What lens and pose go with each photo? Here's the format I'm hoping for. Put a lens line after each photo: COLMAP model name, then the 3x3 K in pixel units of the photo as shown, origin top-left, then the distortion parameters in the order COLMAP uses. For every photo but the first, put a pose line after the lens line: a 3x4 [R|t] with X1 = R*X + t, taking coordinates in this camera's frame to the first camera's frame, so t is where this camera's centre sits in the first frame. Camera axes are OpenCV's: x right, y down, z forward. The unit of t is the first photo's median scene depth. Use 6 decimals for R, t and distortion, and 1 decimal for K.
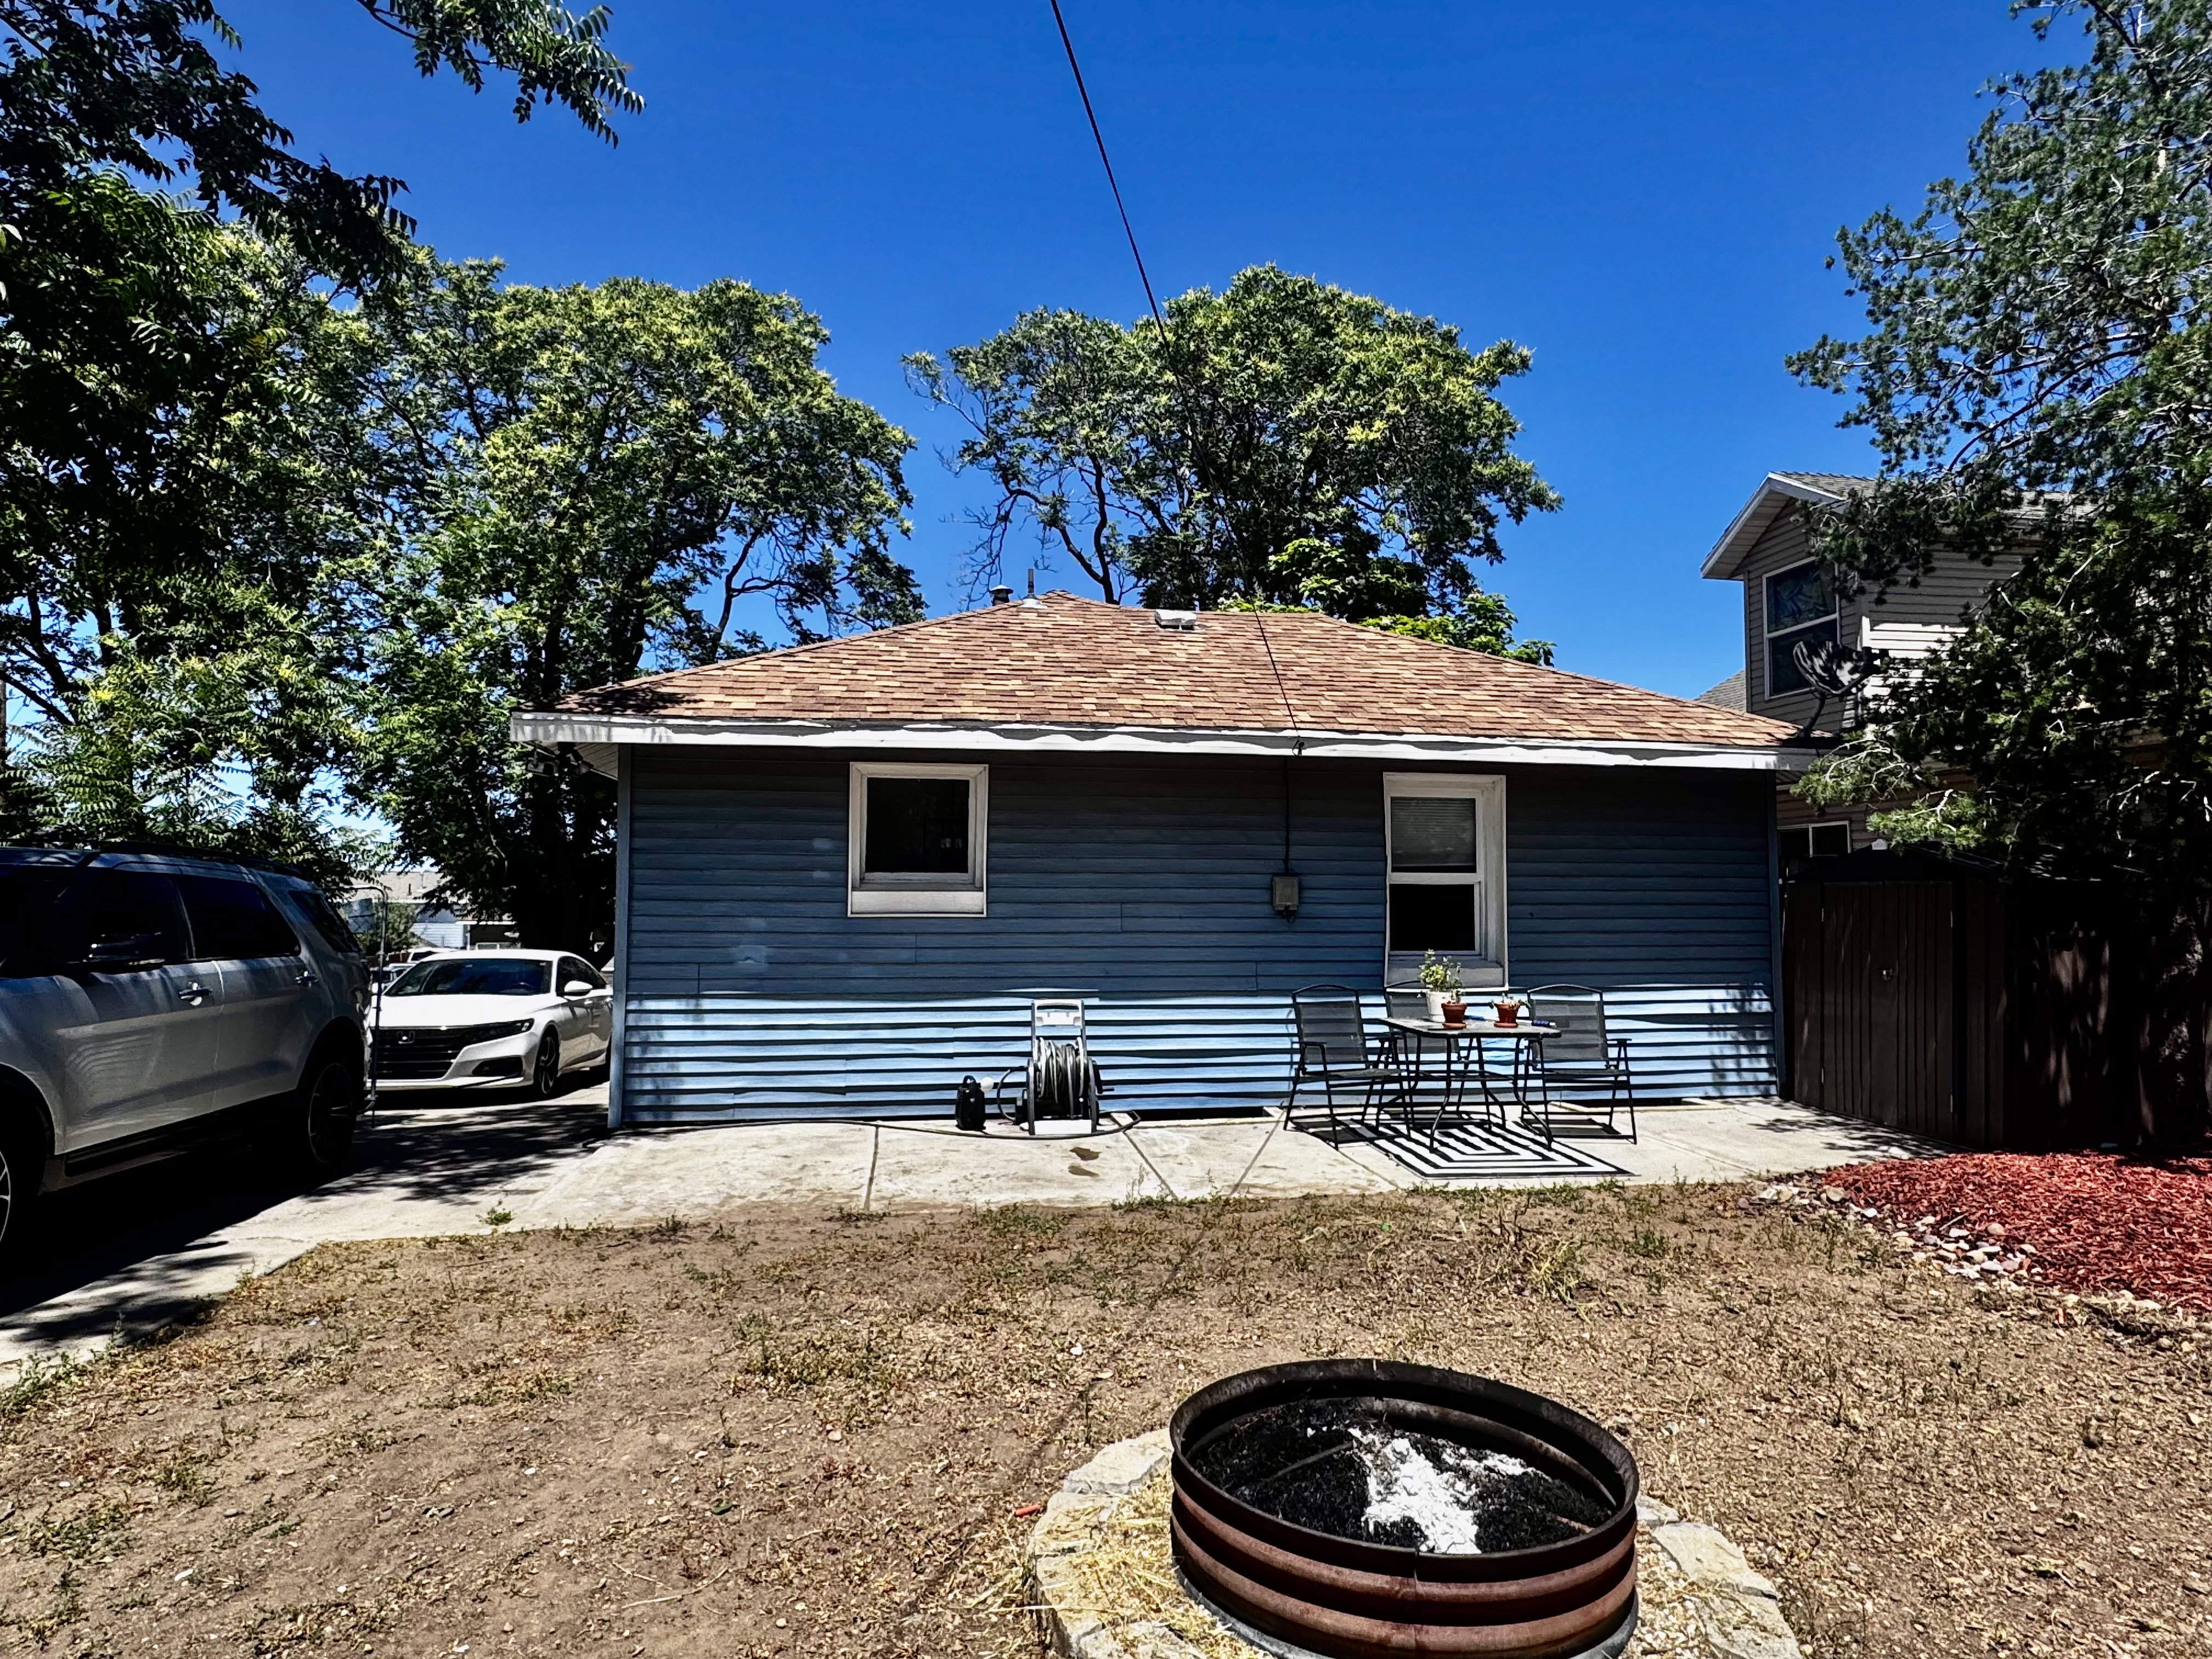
lens RADIAL K [[1225.6, 0, 1091.9], [0, 1225.6, 824.9], [0, 0, 1]] dist [-0.008184, 0.004944]
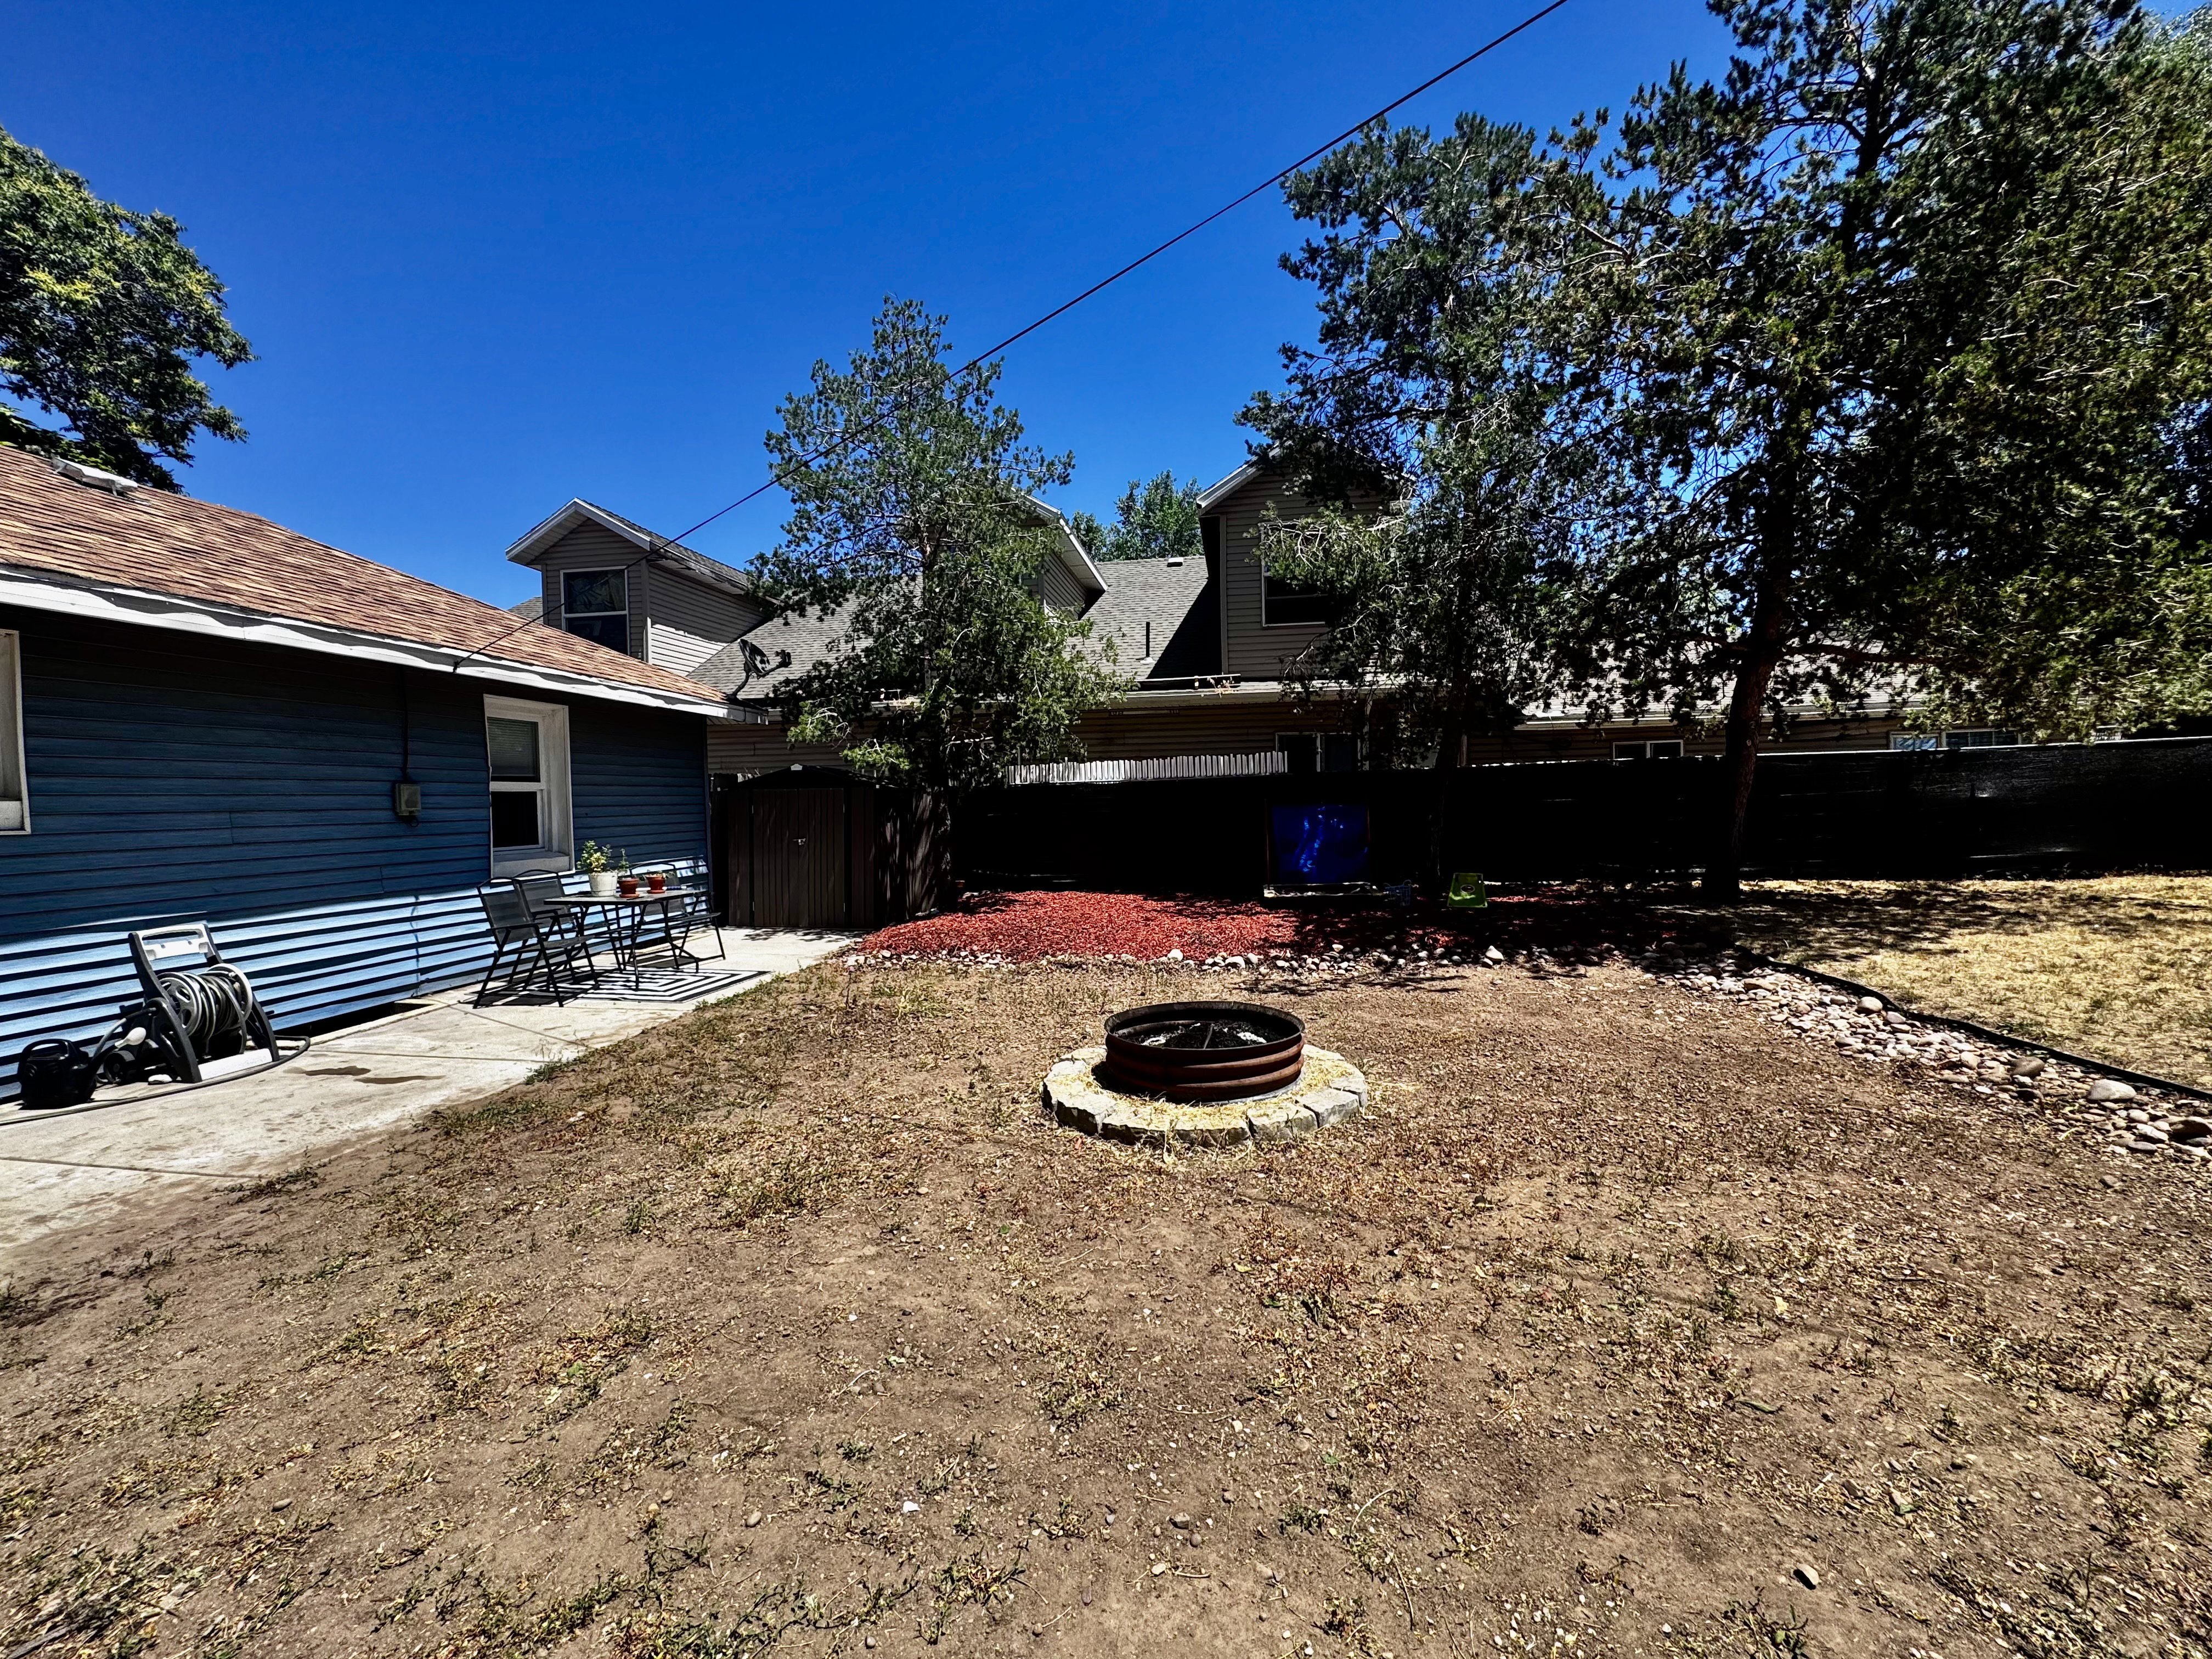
lens RADIAL K [[880.4, 0, 1089.1], [0, 880.4, 814.3], [0, 0, 1]] dist [-0.000924, 0.000818]
pose [[0.314535, -0.025820, 0.948895, -0.406192], [-0.036566, 0.998558, 0.039292, 0.018259], [-0.948541, -0.047056, 0.313138, 0.212145]]
